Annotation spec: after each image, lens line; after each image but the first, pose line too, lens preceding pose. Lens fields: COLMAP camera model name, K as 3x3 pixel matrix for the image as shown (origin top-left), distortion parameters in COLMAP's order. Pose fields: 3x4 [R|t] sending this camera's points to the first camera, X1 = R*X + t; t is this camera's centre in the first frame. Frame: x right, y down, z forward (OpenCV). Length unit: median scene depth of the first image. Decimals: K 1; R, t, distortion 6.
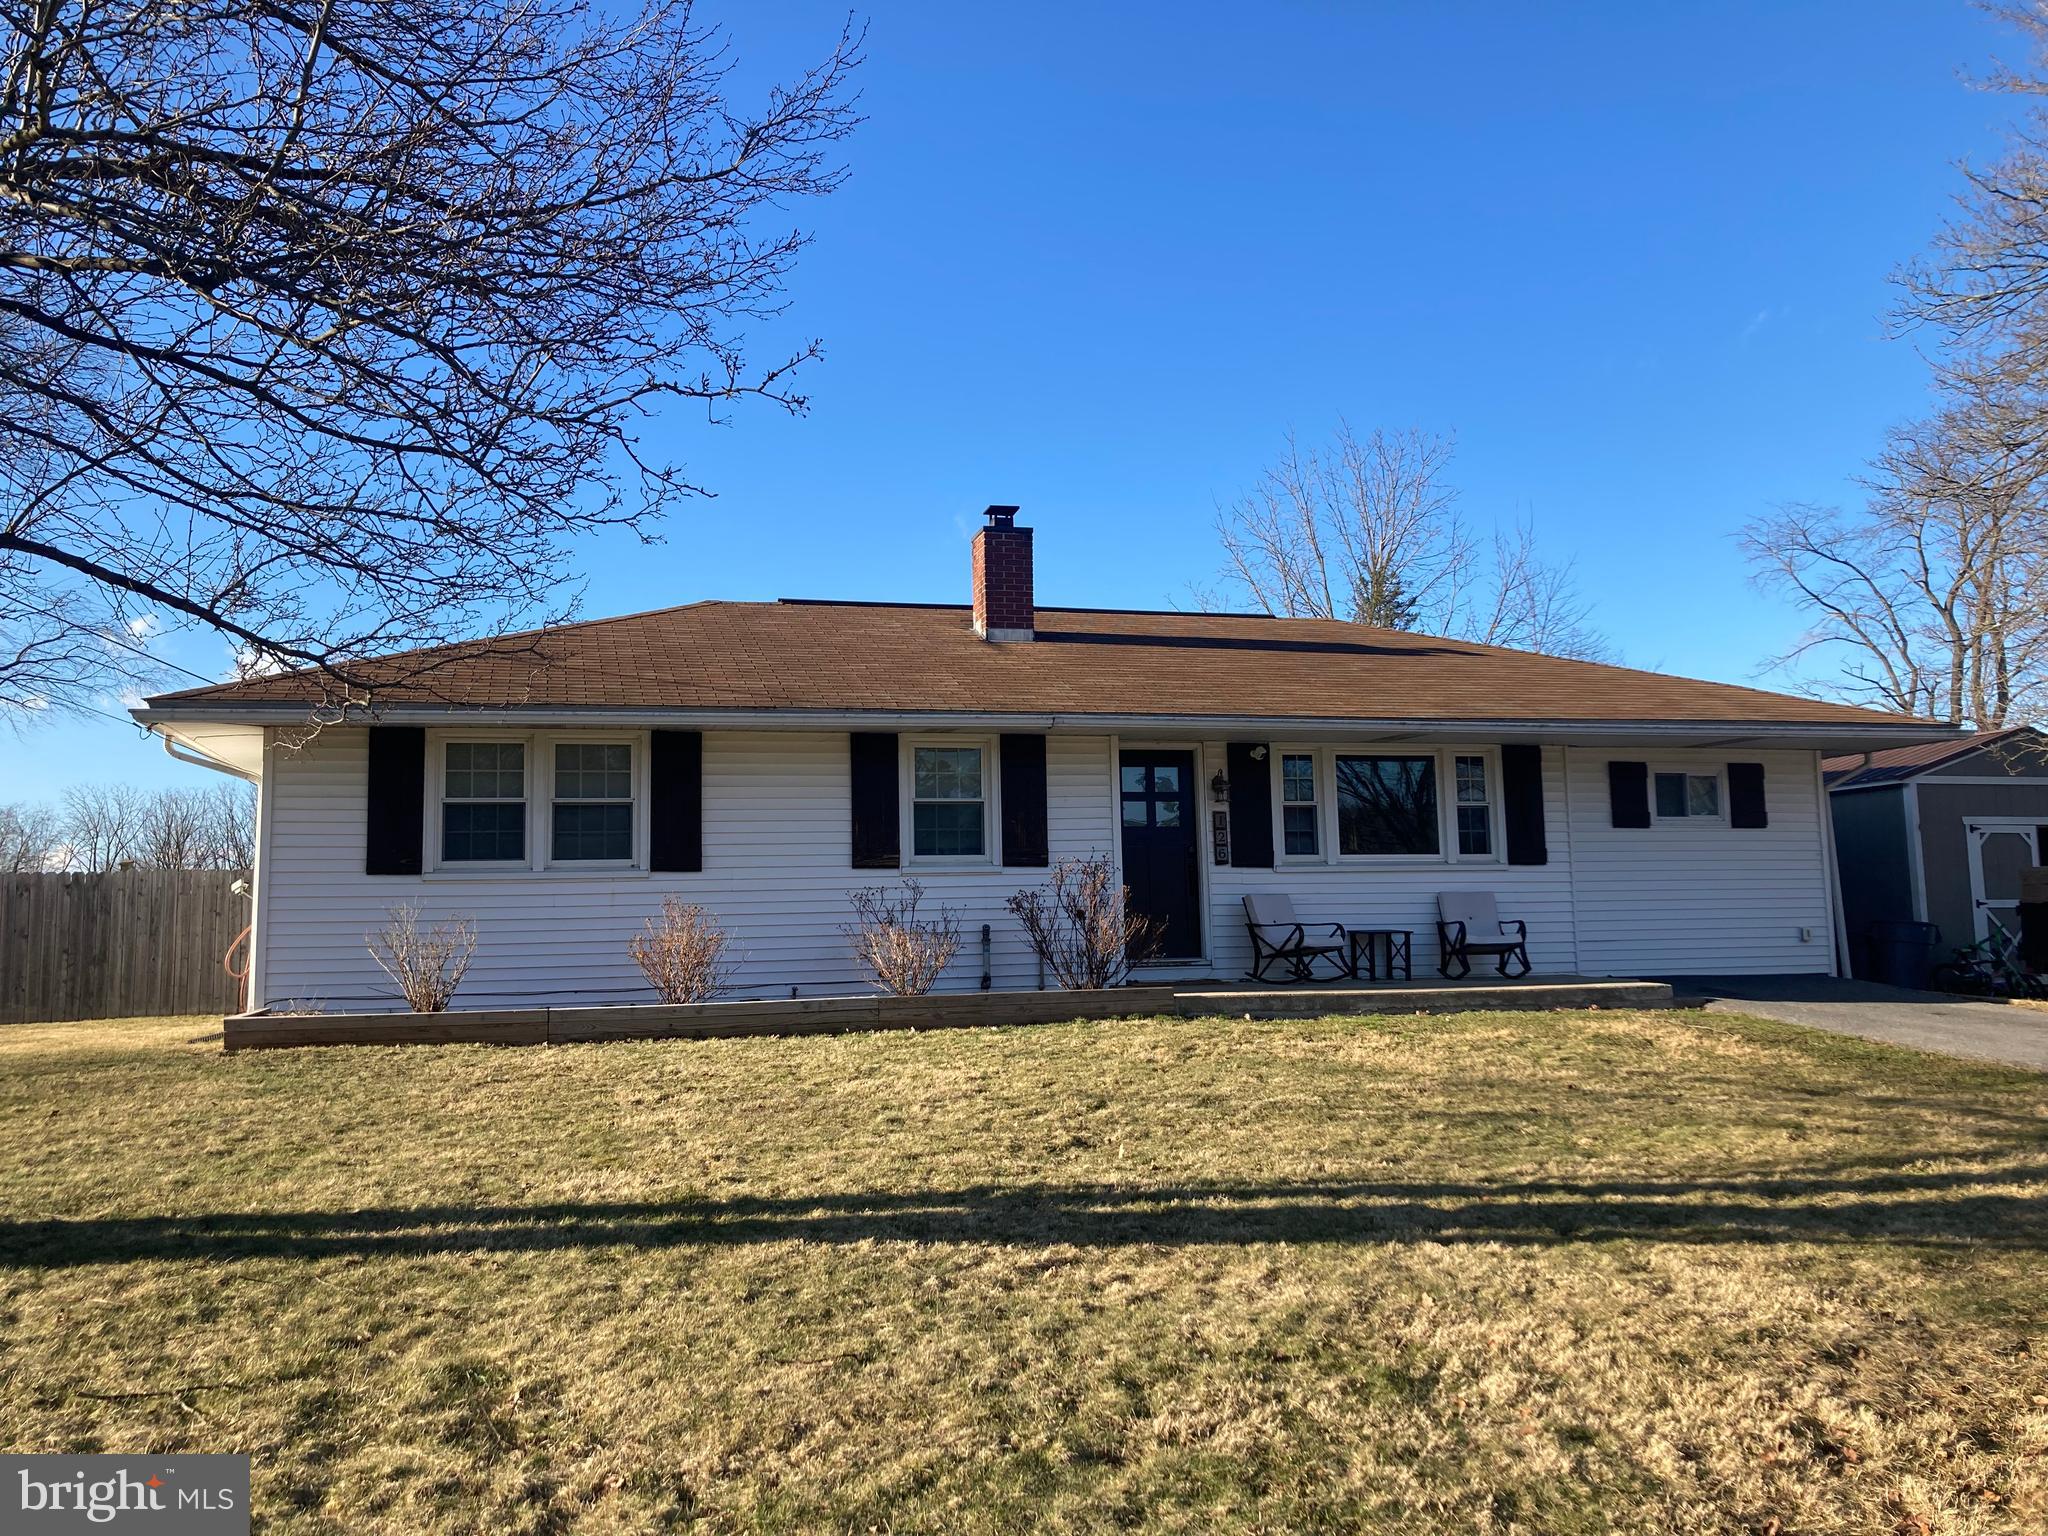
lens RADIAL K [[1682.6, 0, 1000.4], [0, 1682.6, 681.2], [0, 0, 1]] dist [0.022896, -0.002200]
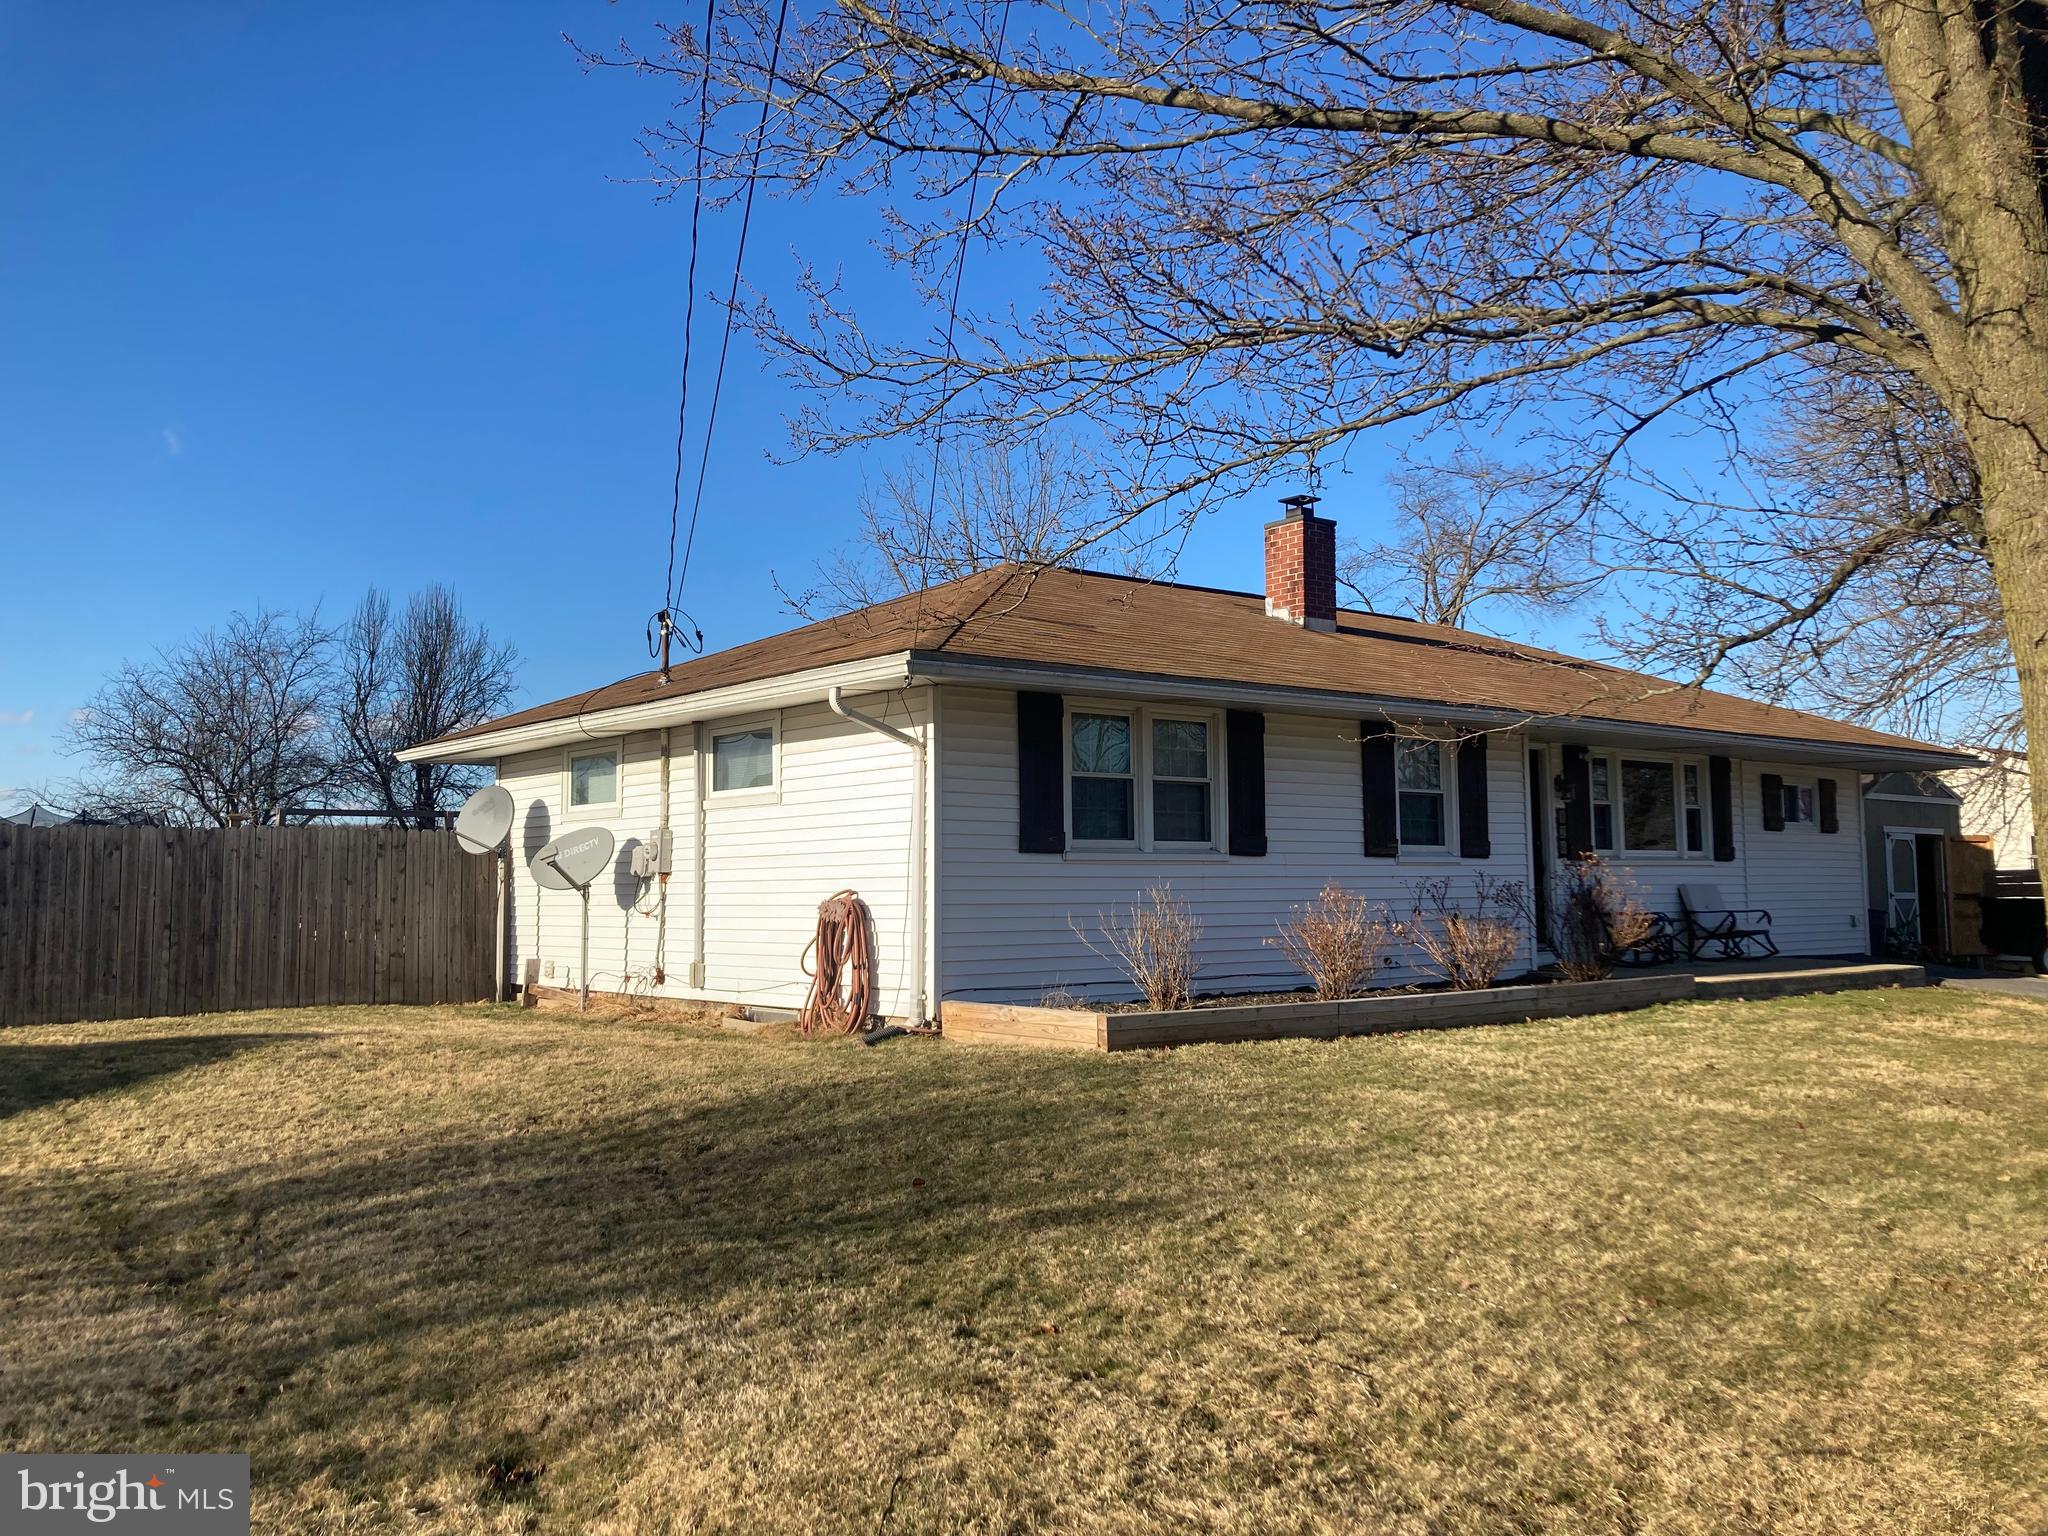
lens RADIAL K [[1682.6, 0, 1024.2], [0, 1682.6, 769.8], [0, 0, 1]] dist [0.022896, -0.002200]
pose [[0.903362, 0.043454, 0.426673, -0.656342], [-0.074727, 0.995584, 0.056819, 0.016659], [-0.422320, -0.083212, 0.902619, 0.167957]]
